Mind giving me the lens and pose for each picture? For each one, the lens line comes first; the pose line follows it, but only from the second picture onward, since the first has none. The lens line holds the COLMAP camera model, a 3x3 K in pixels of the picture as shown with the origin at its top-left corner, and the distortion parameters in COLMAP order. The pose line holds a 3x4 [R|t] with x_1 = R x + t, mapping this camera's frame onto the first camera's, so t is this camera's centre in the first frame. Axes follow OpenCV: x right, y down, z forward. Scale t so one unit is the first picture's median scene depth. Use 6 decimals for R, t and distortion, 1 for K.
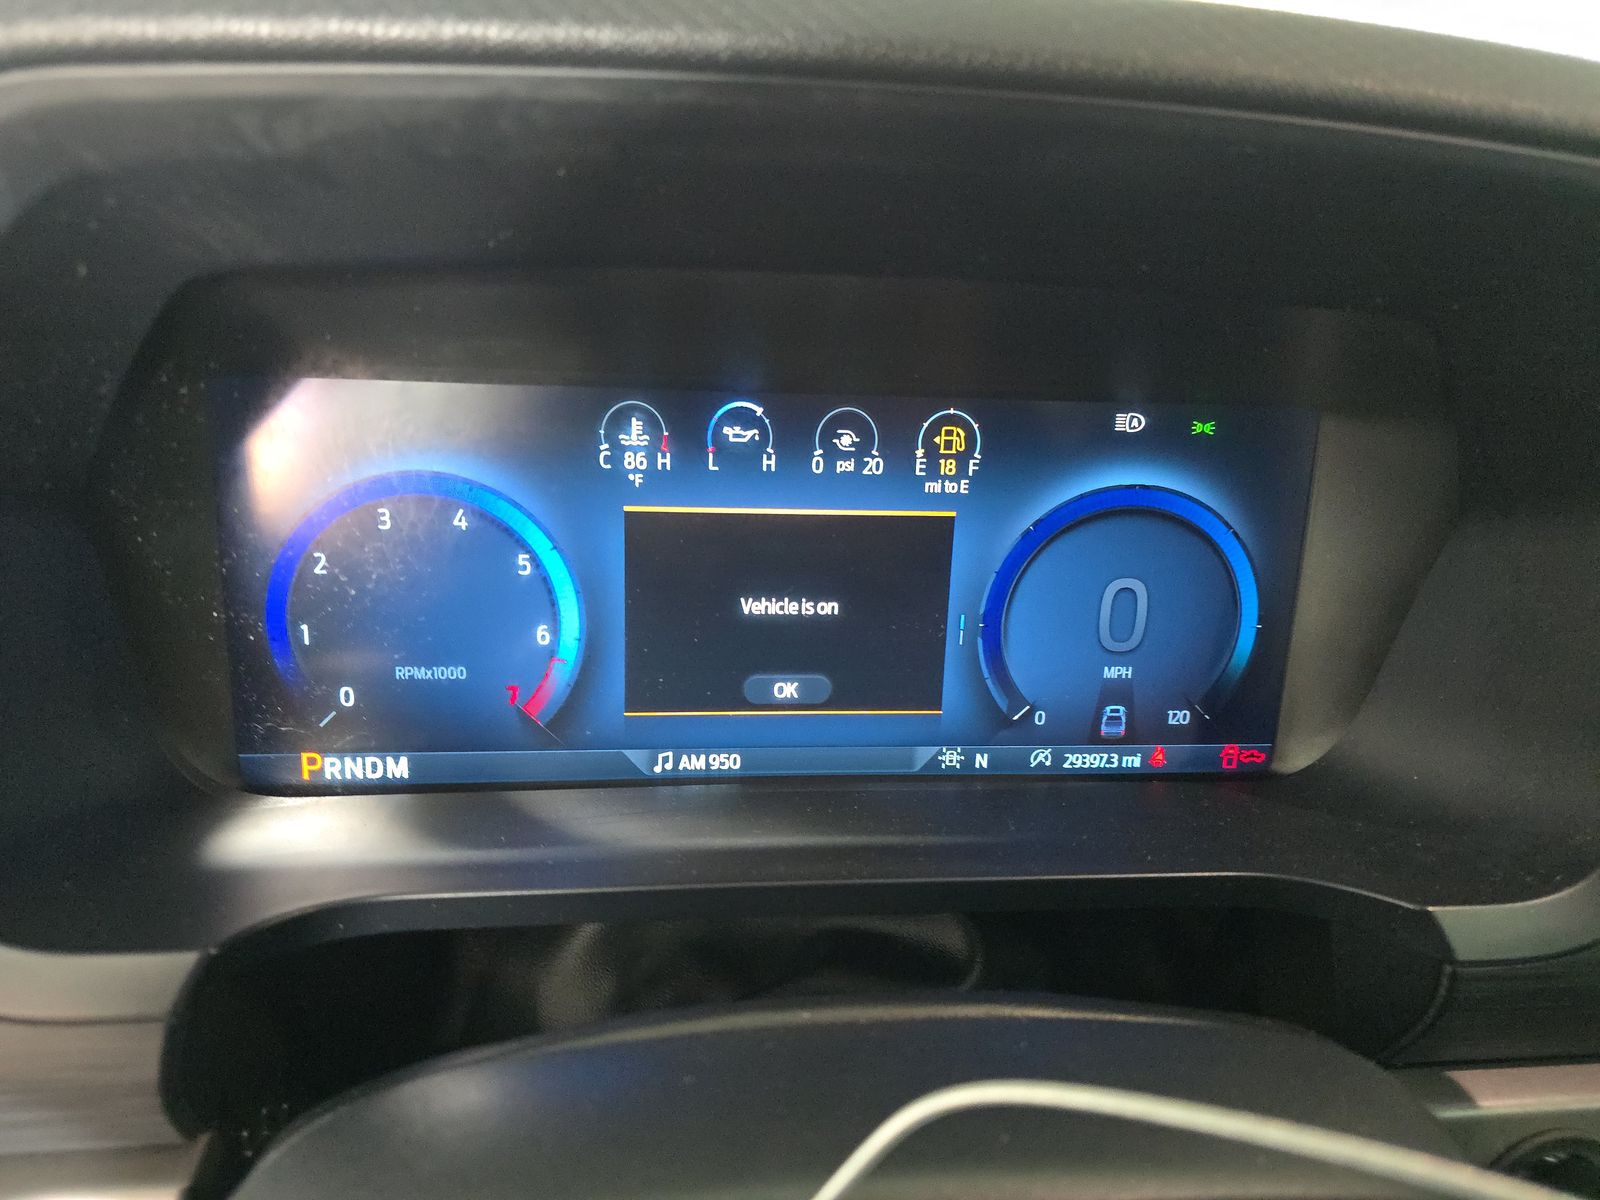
lens RADIAL K [[1059.2, 0, 800.0], [0, 1059.2, 600.0], [0, 0, 1]] dist [0.033704, -0.033746]
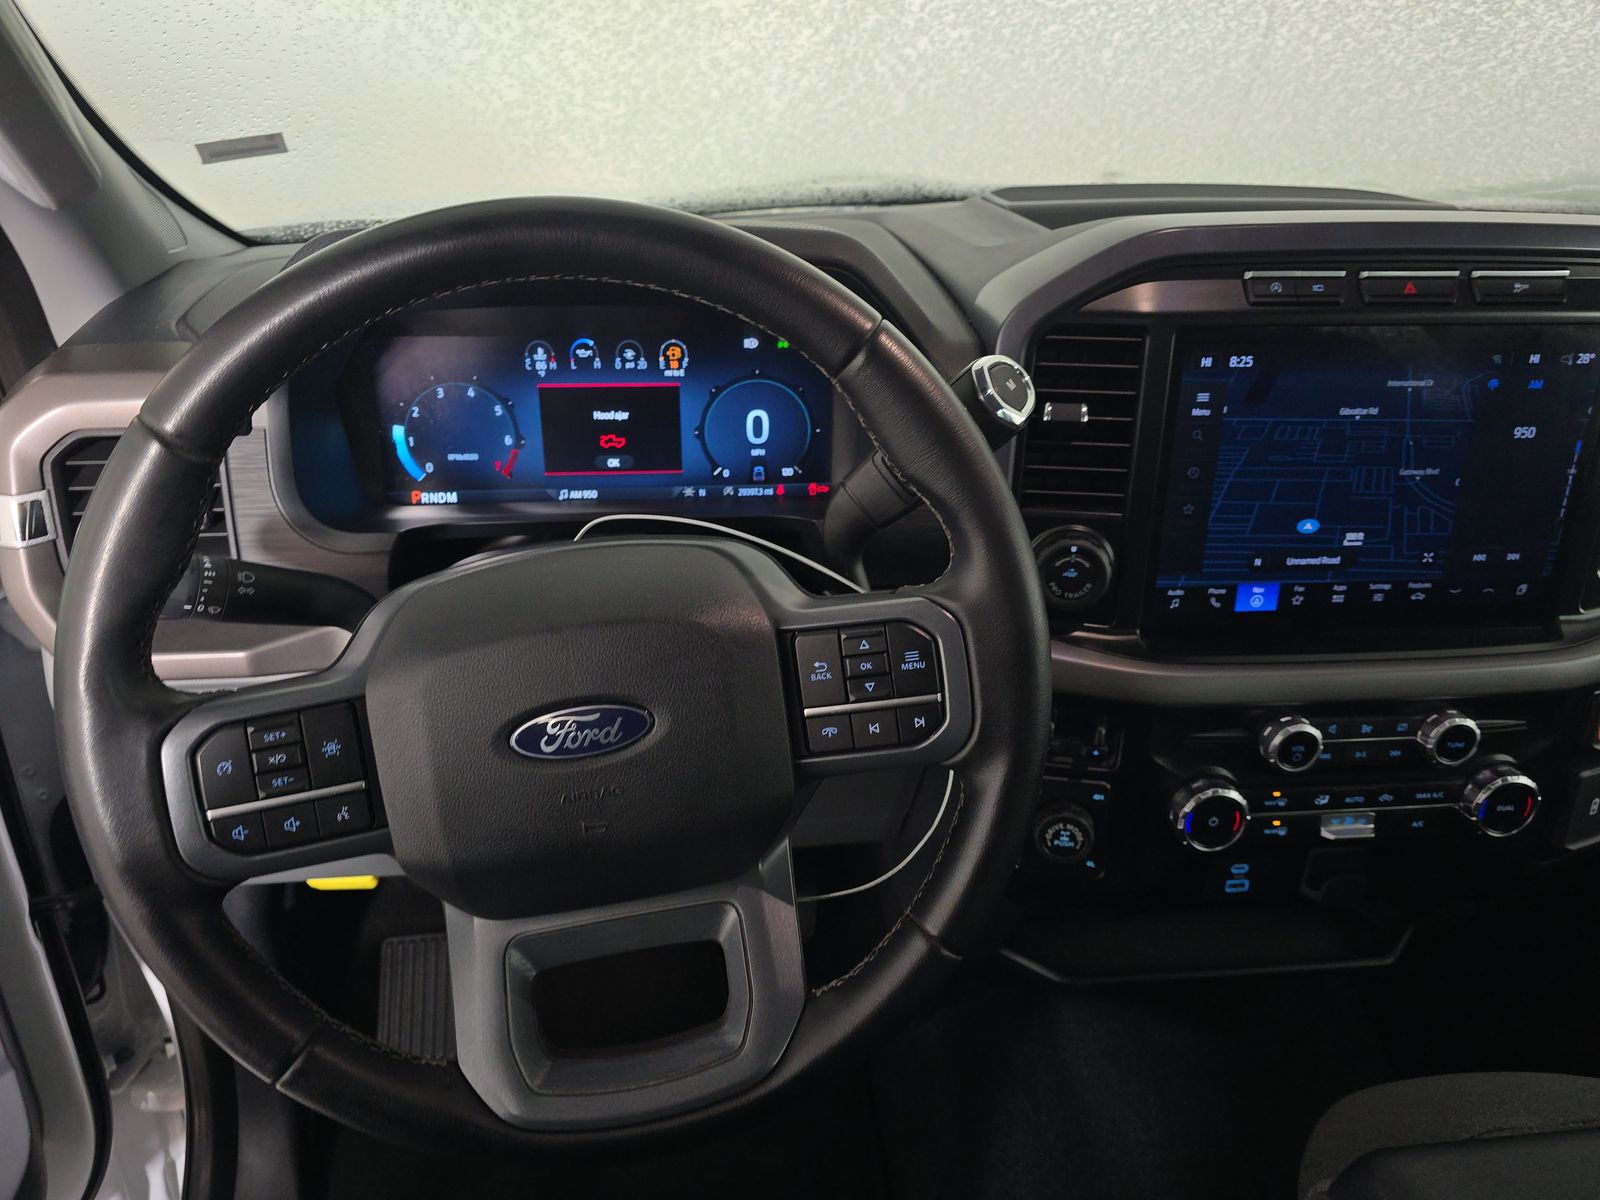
lens RADIAL K [[1059.2, 0, 800.0], [0, 1059.2, 600.0], [0, 0, 1]] dist [0.033704, -0.033746]
pose [[0.999522, -0.023706, -0.019823, 0.457637], [0.025857, 0.992861, 0.116445, 0.129413], [0.016921, -0.116902, 0.992999, -1.422138]]
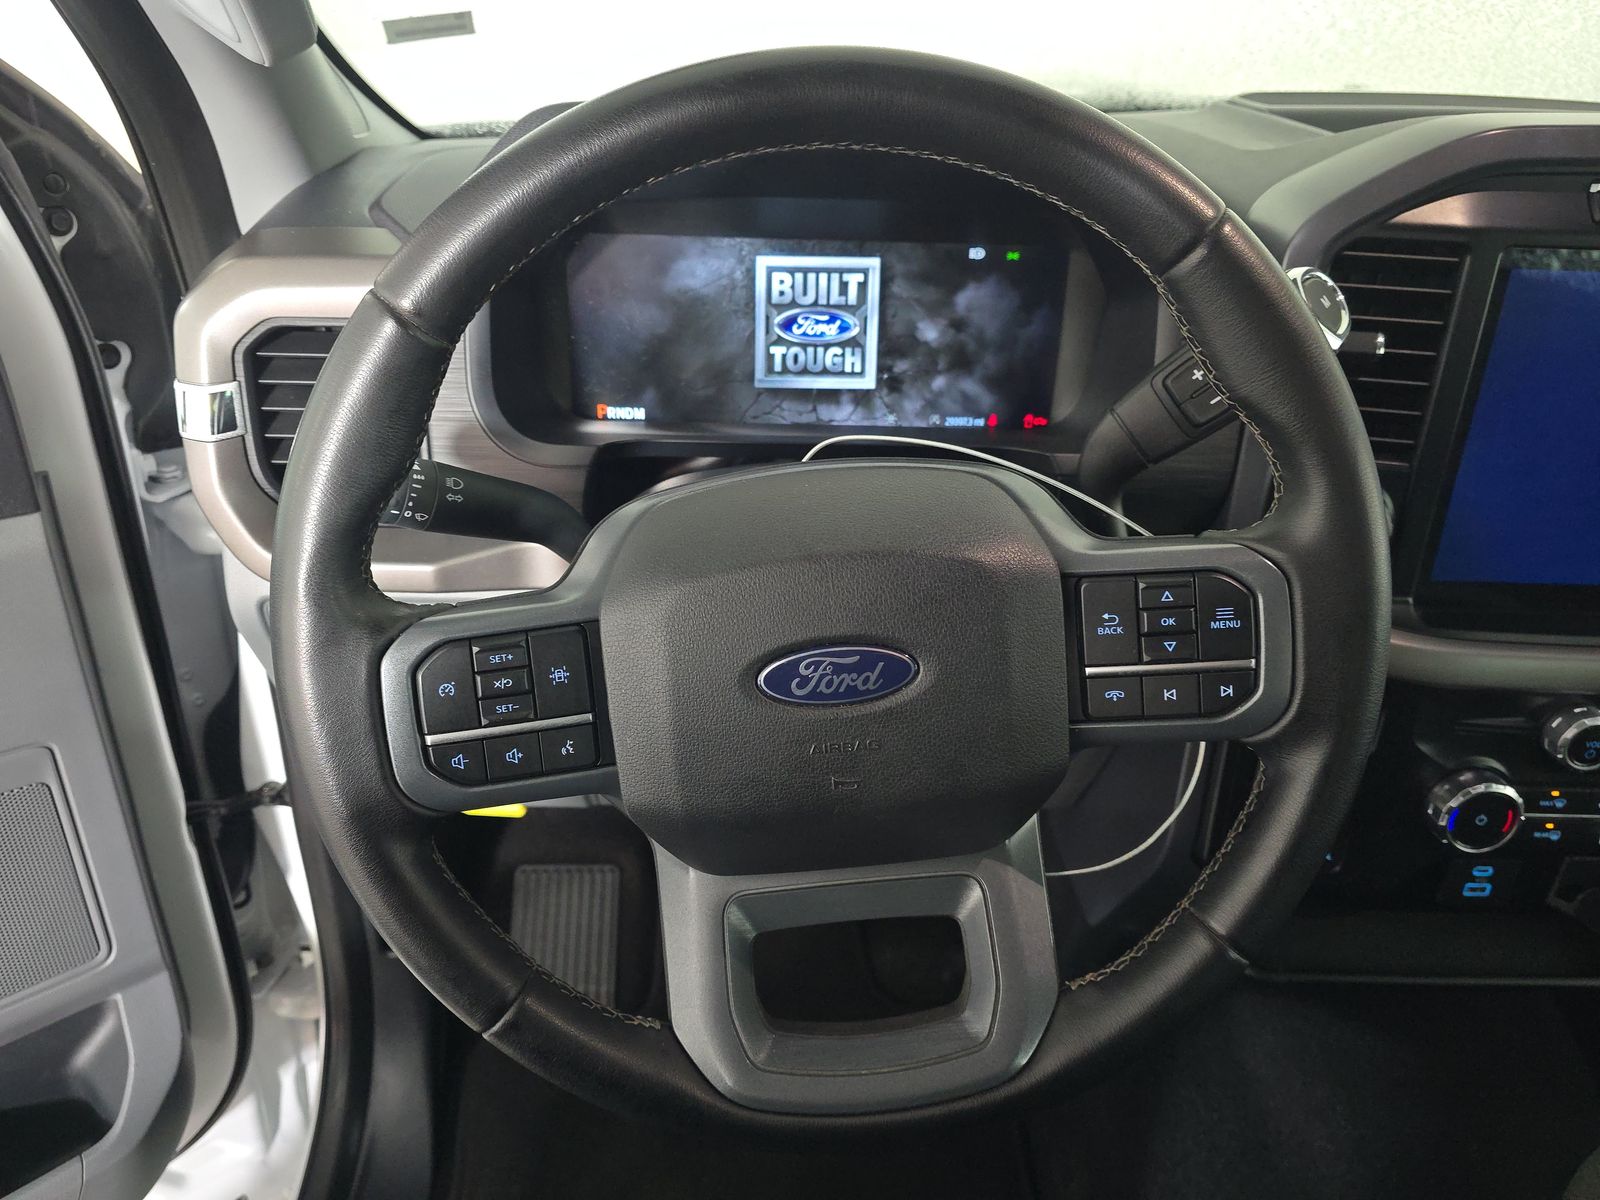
lens RADIAL K [[1059.2, 0, 800.0], [0, 1059.2, 600.0], [0, 0, 1]] dist [0.033704, -0.033746]
pose [[0.994722, 0.036118, -0.096040, 0.190448], [-0.019889, 0.986118, 0.164849, 0.172177], [0.100661, -0.162069, 0.981632, -1.242161]]
